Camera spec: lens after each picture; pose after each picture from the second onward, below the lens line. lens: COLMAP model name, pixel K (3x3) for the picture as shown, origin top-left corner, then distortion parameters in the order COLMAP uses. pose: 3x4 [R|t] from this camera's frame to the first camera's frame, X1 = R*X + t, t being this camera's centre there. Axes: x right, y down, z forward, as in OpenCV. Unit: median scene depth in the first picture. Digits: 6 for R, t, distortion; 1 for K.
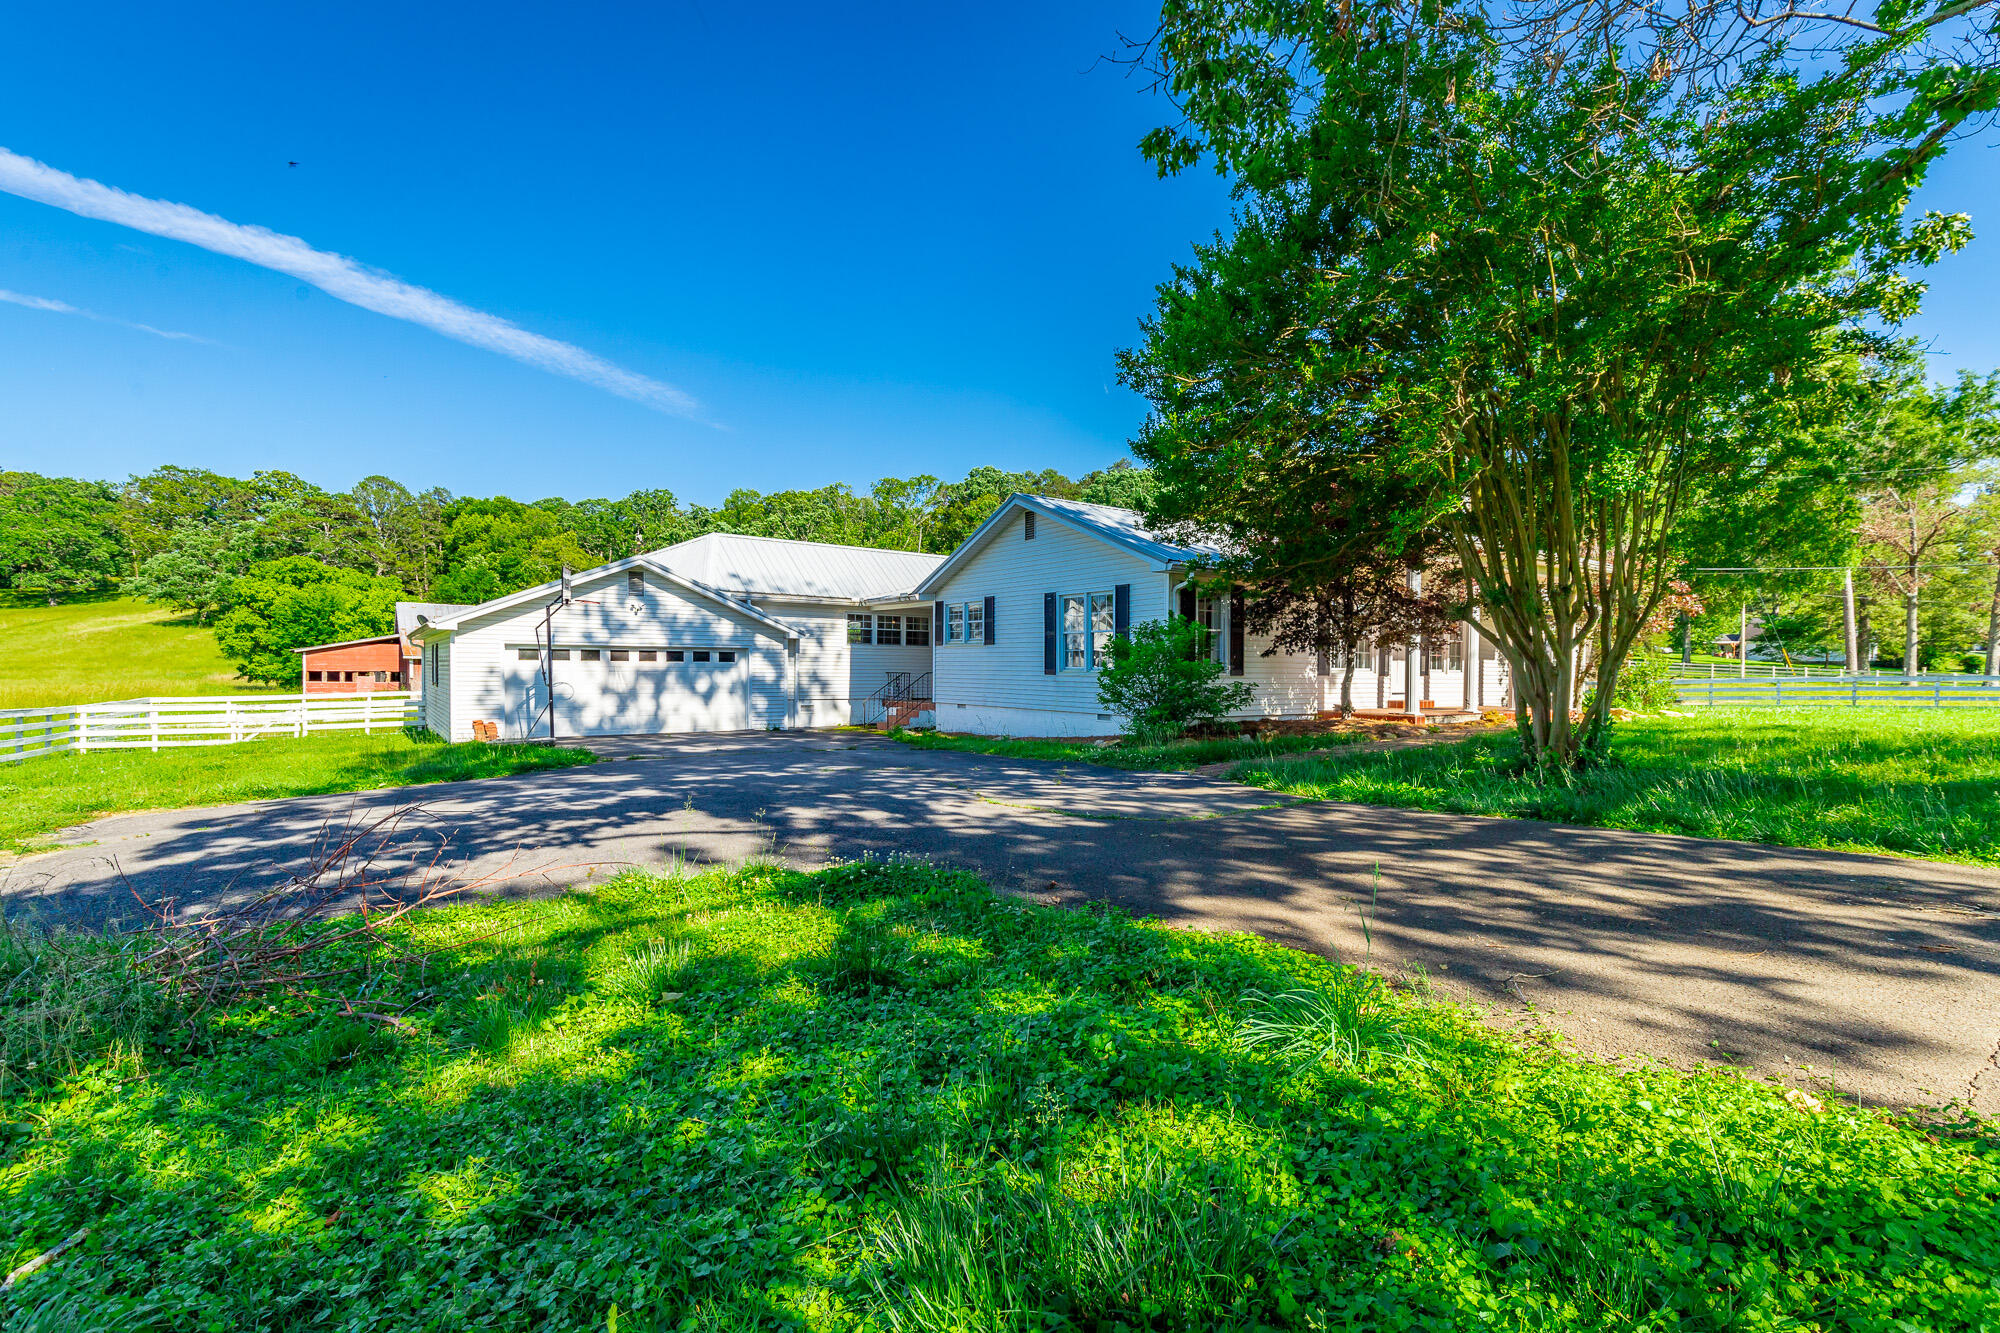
lens RADIAL K [[910.1, 0, 1005.3], [0, 910.1, 674.4], [0, 0, 1]] dist [0.005609, -0.000048]
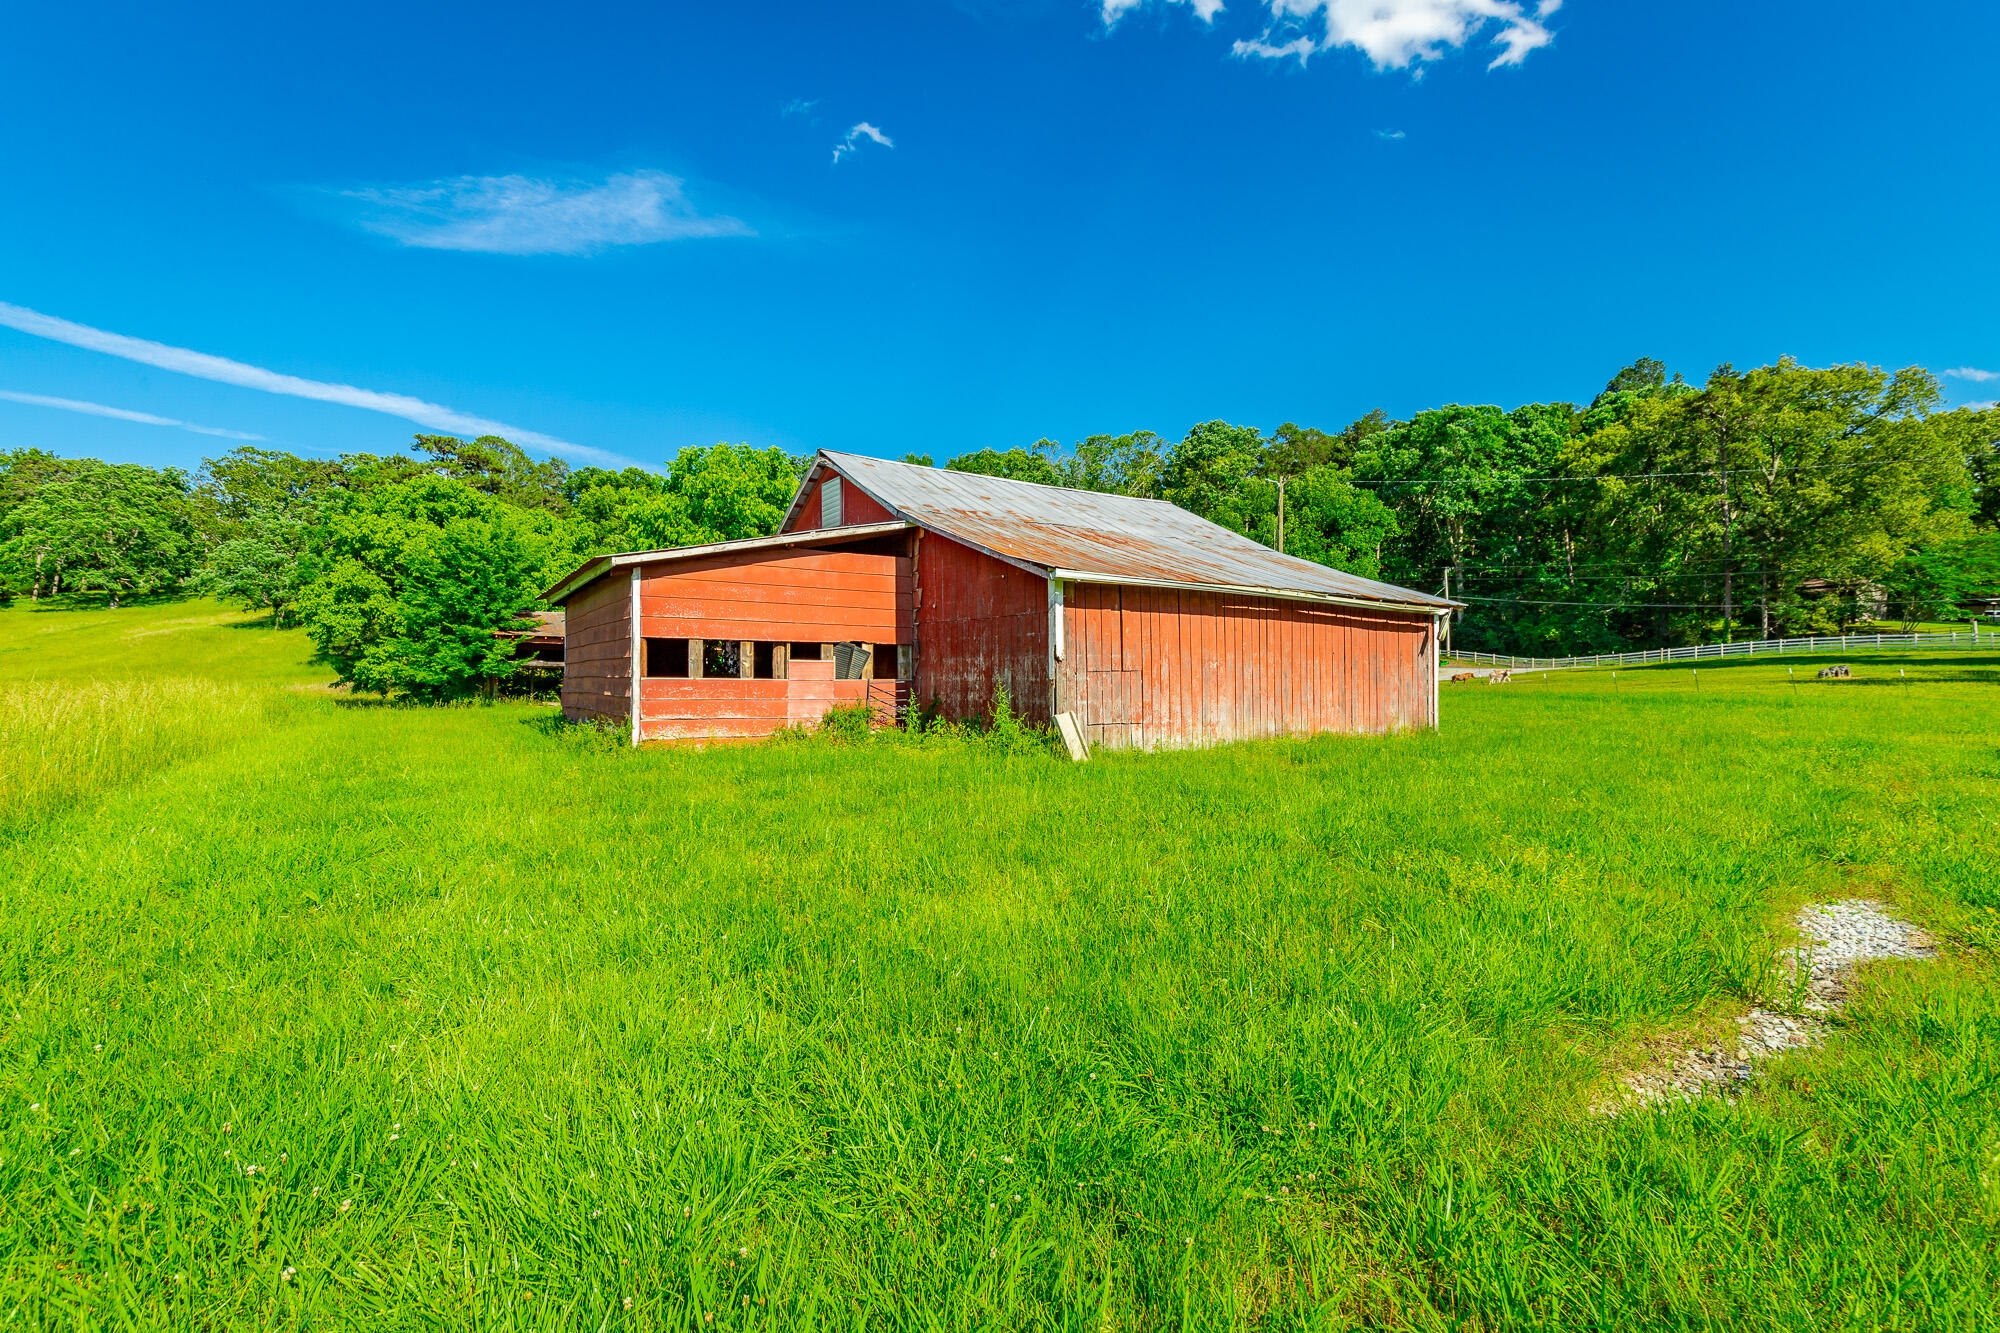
lens RADIAL K [[916.2, 0, 996.6], [0, 916.2, 650.7], [0, 0, 1]] dist [0.005832, 0.000031]
pose [[0.998239, -0.013873, -0.057676, -0.390950], [0.011955, 0.999368, -0.033468, 0.006022], [0.058104, 0.032719, 0.997774, 0.445977]]
